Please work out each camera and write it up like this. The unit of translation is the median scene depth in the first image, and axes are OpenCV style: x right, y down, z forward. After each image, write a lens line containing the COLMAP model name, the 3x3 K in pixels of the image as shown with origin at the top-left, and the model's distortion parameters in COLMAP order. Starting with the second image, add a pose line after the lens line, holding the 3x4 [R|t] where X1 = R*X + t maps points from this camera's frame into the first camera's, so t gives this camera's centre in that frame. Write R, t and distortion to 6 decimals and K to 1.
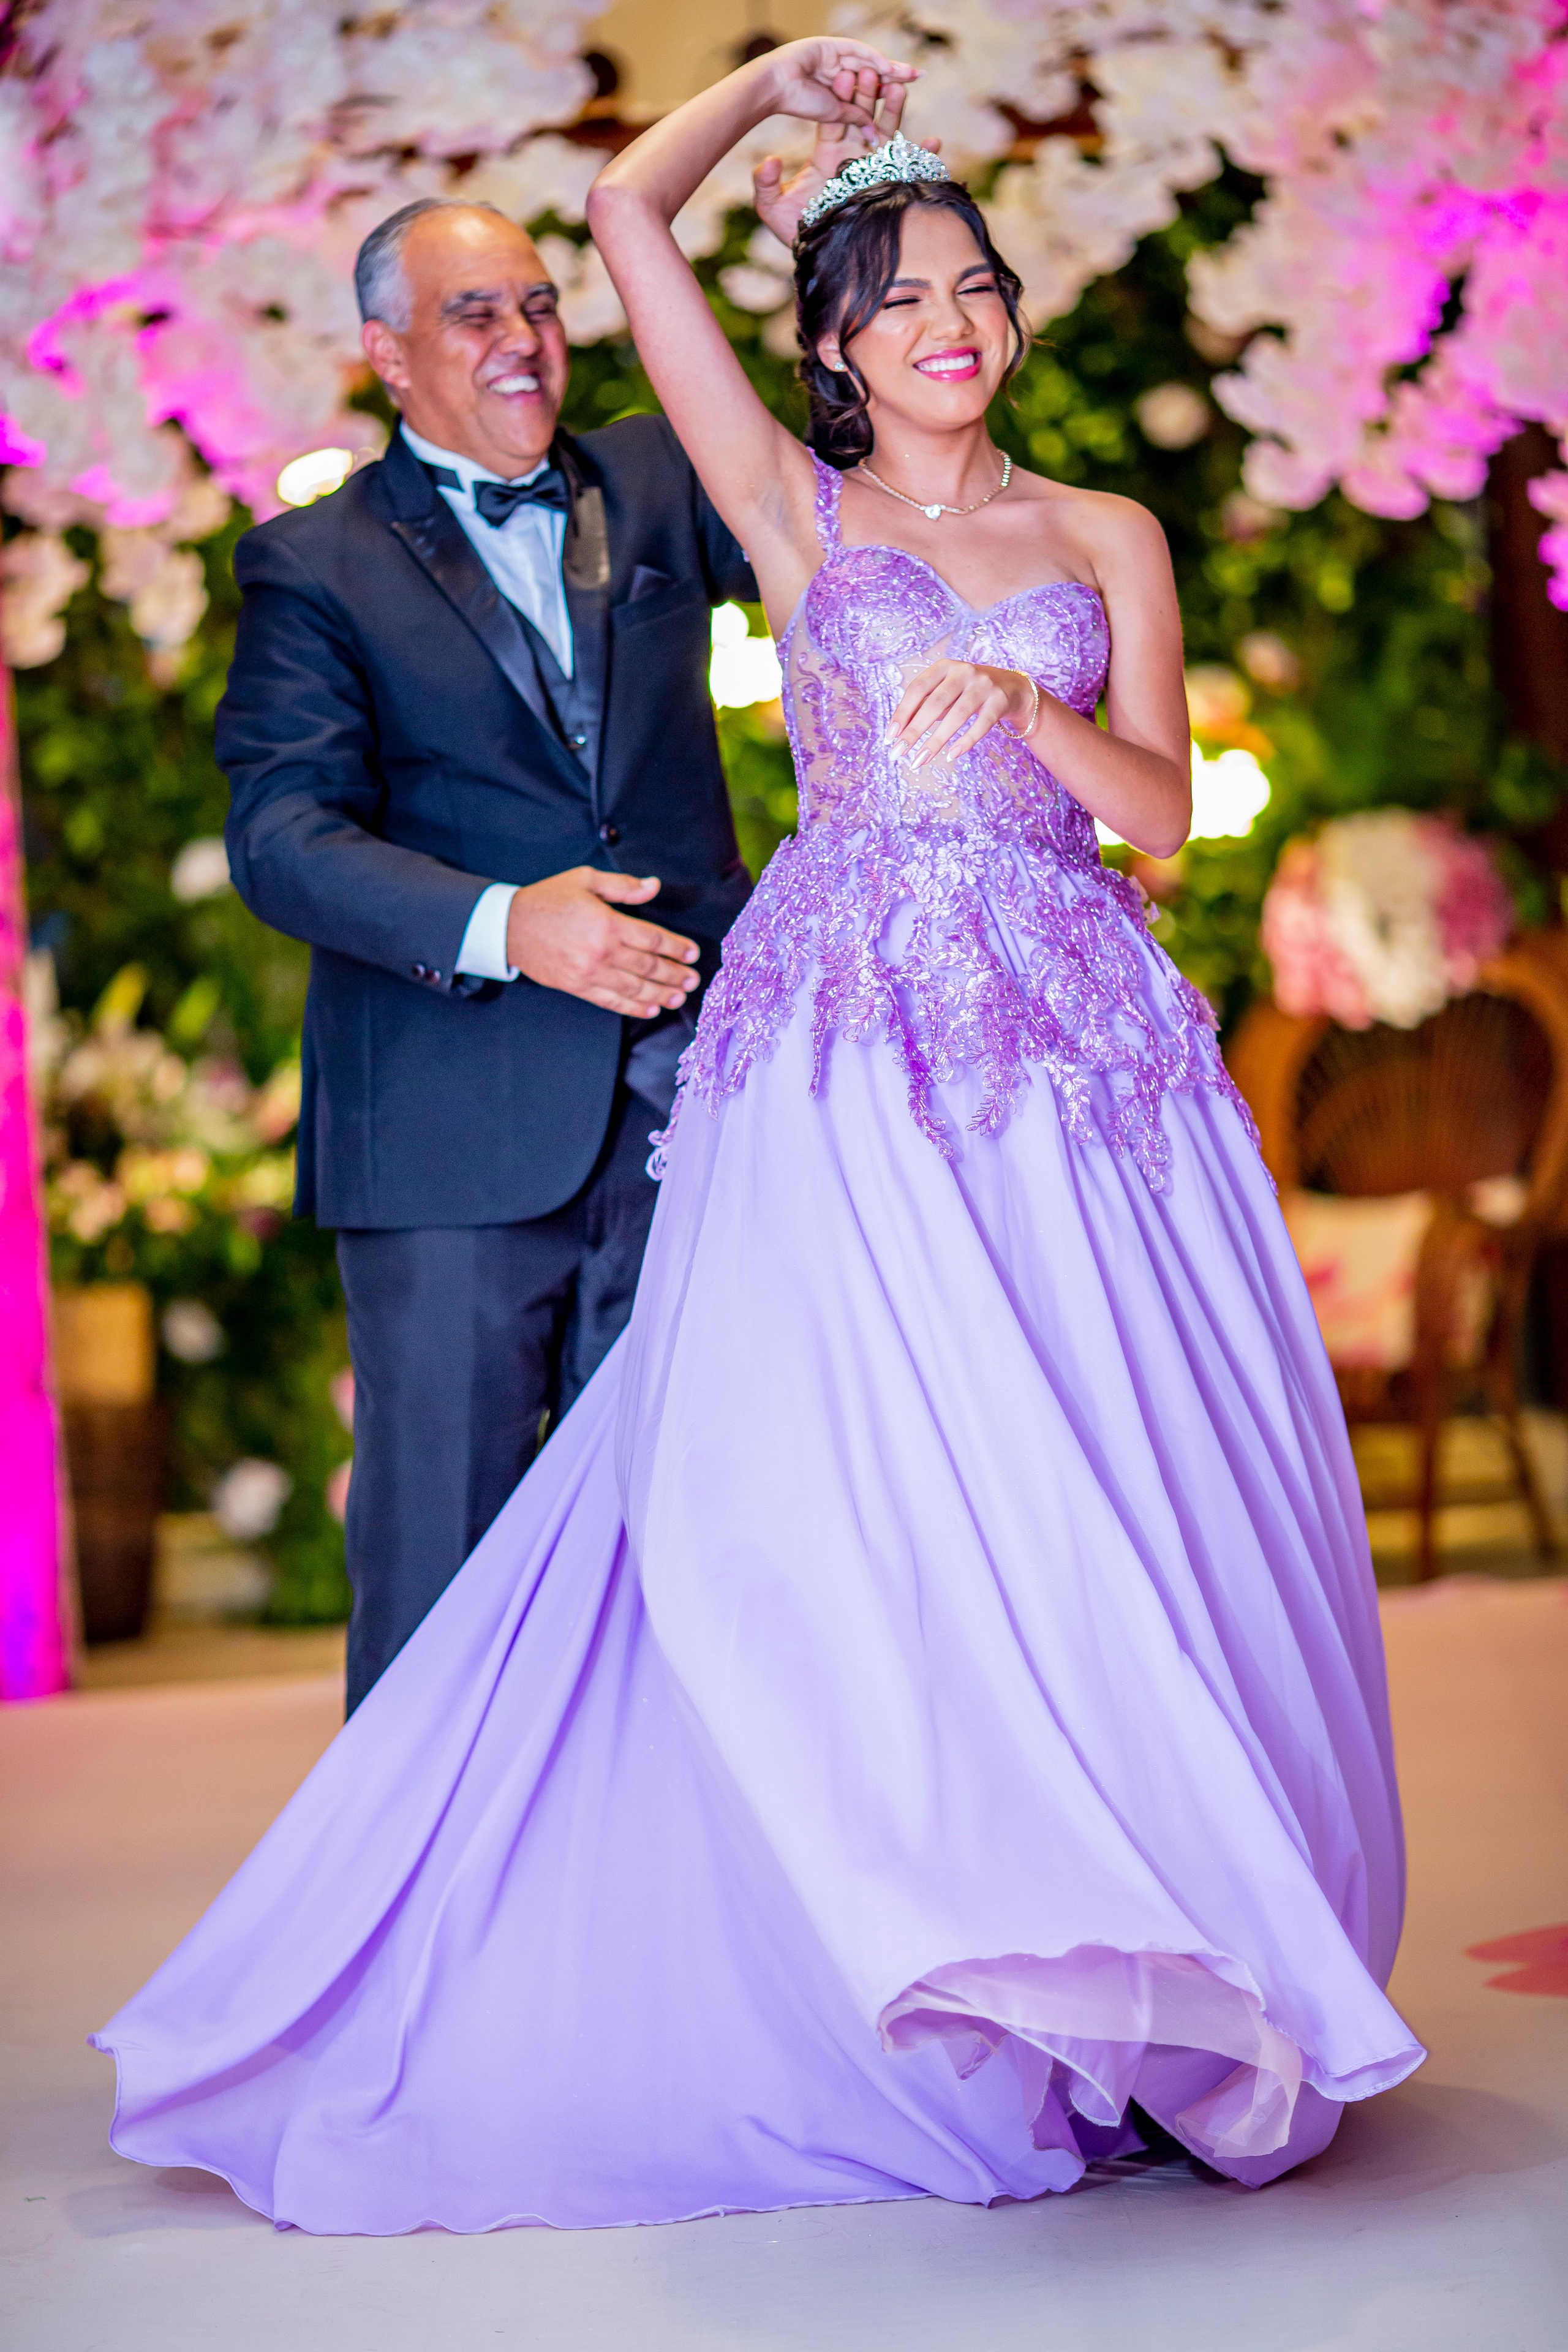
lens RADIAL K [[8754.9, 0, 783.6], [0, 8754.9, 1171.0], [0, 0, 1]] dist [0.364085, 0.000000]
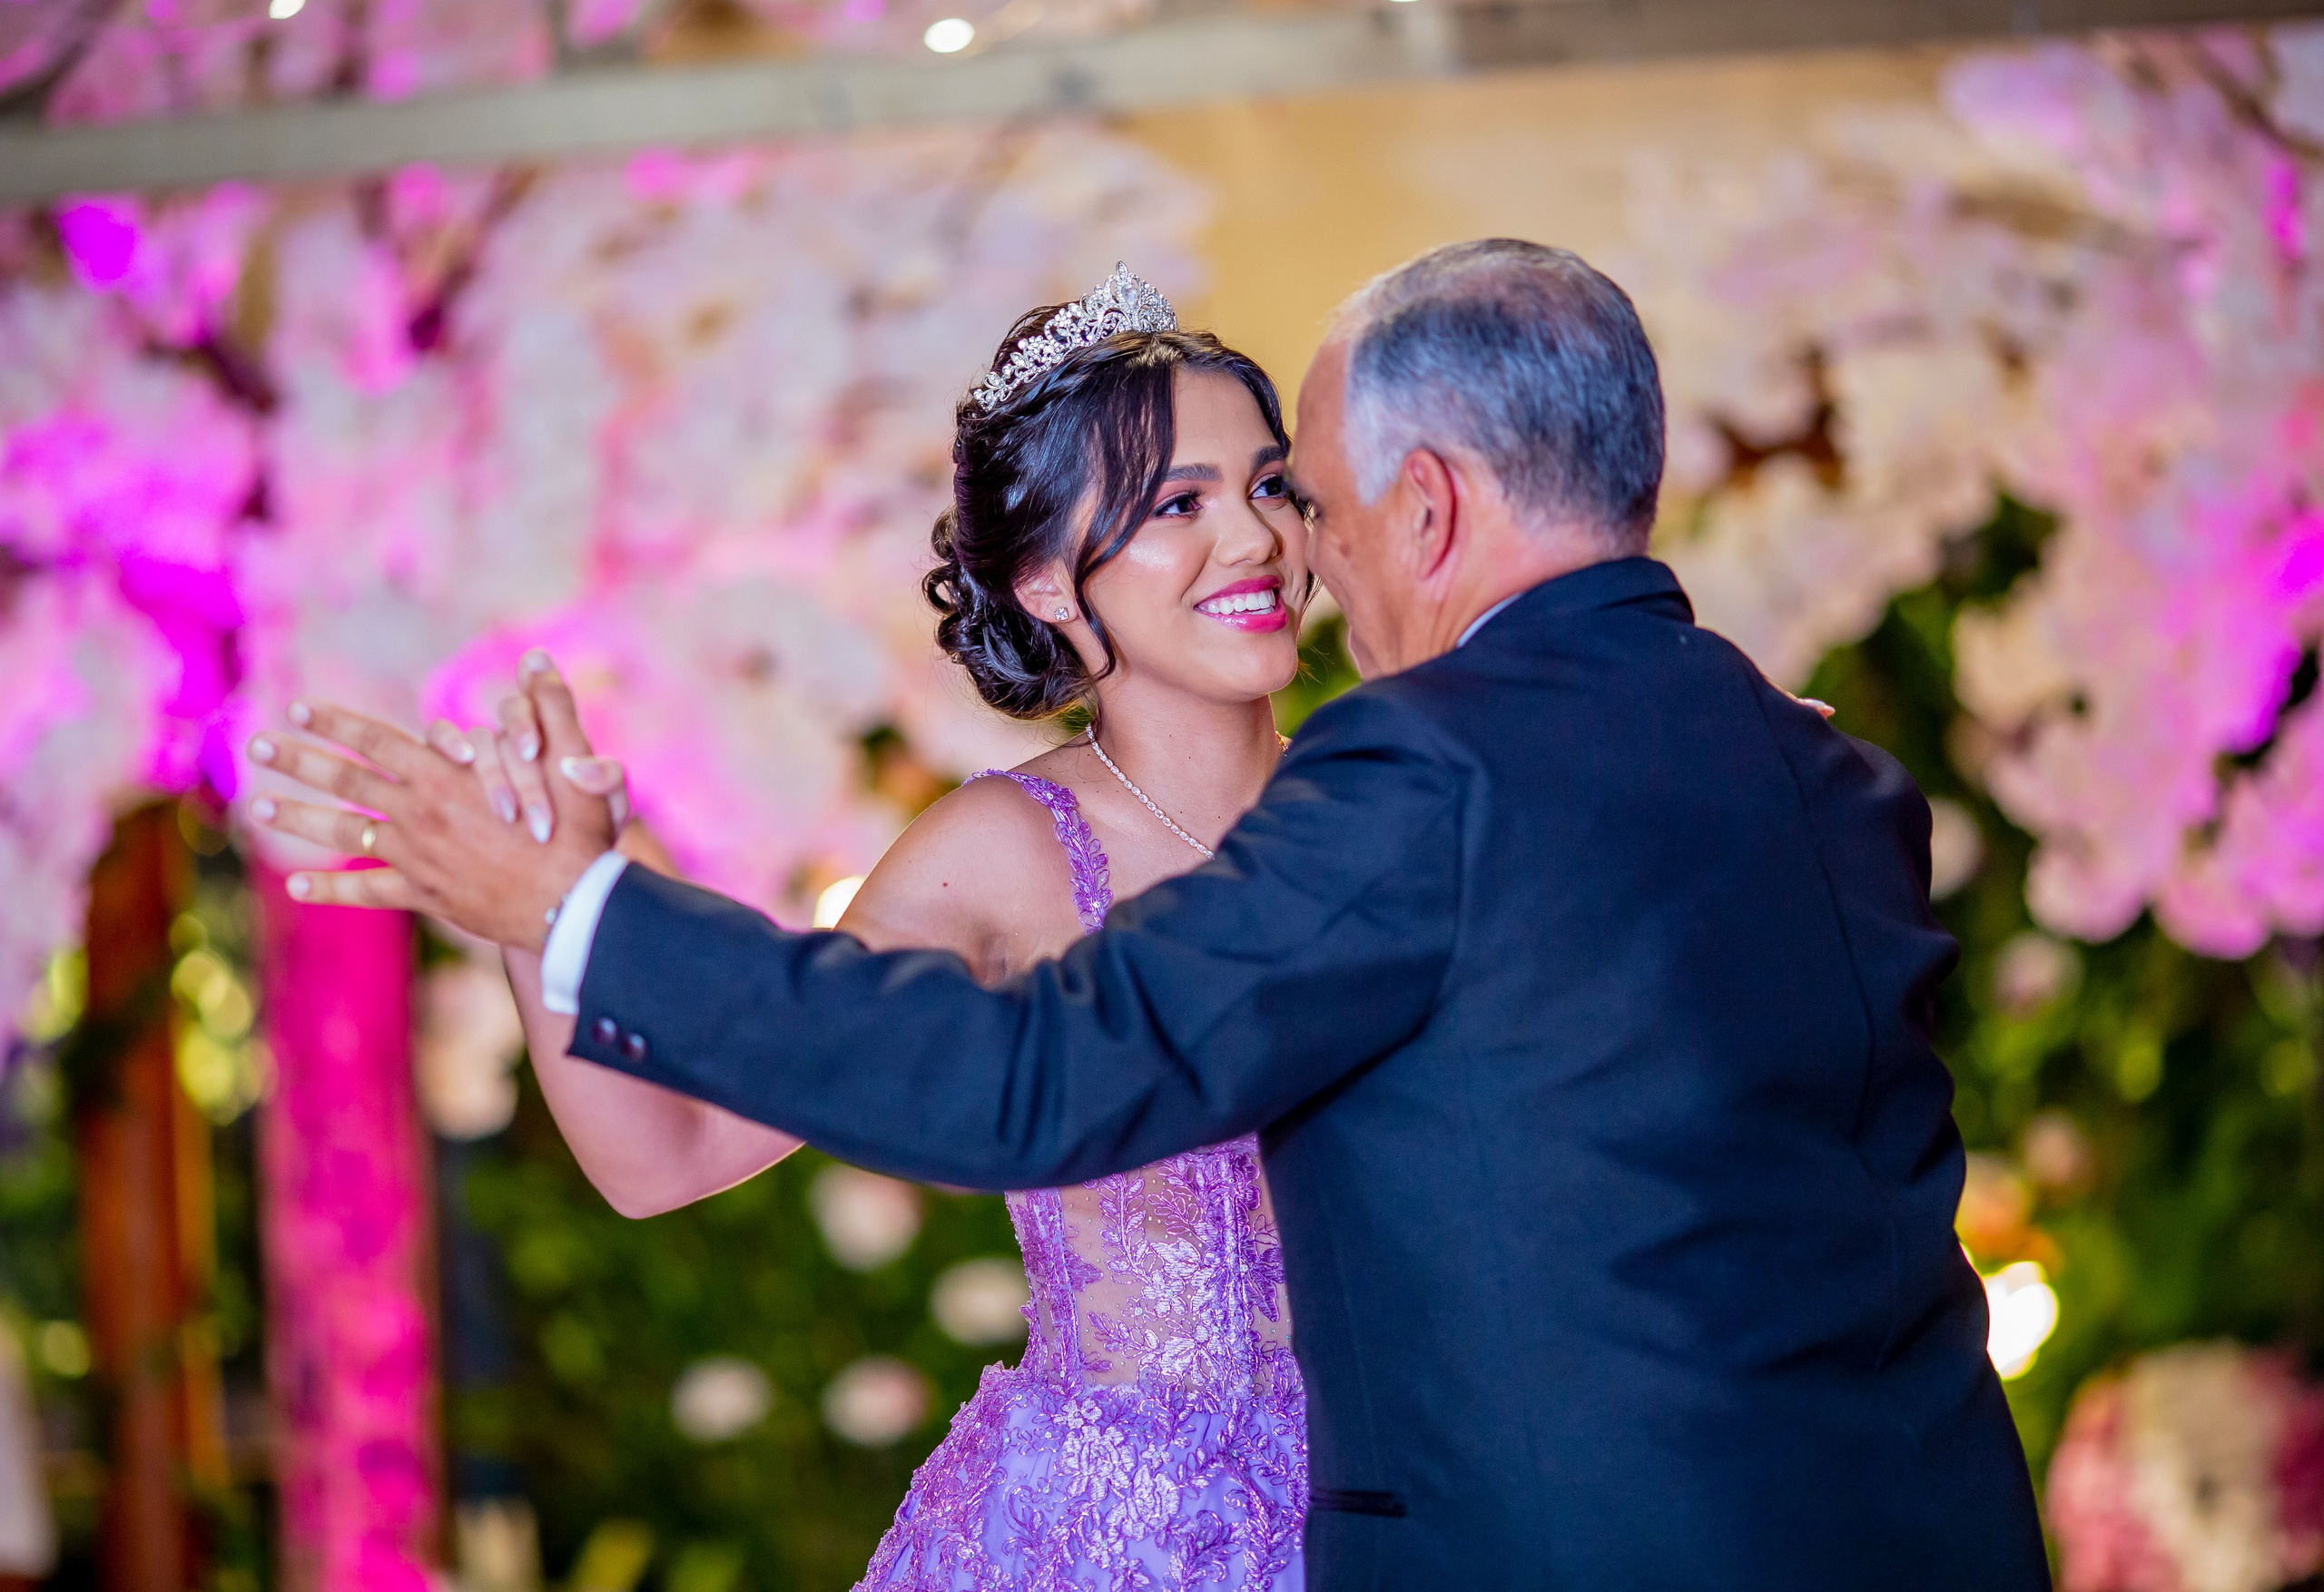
lens RADIAL K [[9404.6, 0, 1174.7], [0, 9404.6, 790.2], [0, 0, 1]] dist [0.816962, 0.000000]
pose [[0.999373, 0.005095, -0.035036, 0.006597], [-0.008635, 0.994783, -0.101648, -0.003199], [0.034335, 0.101887, 0.994203, 0.170753]]
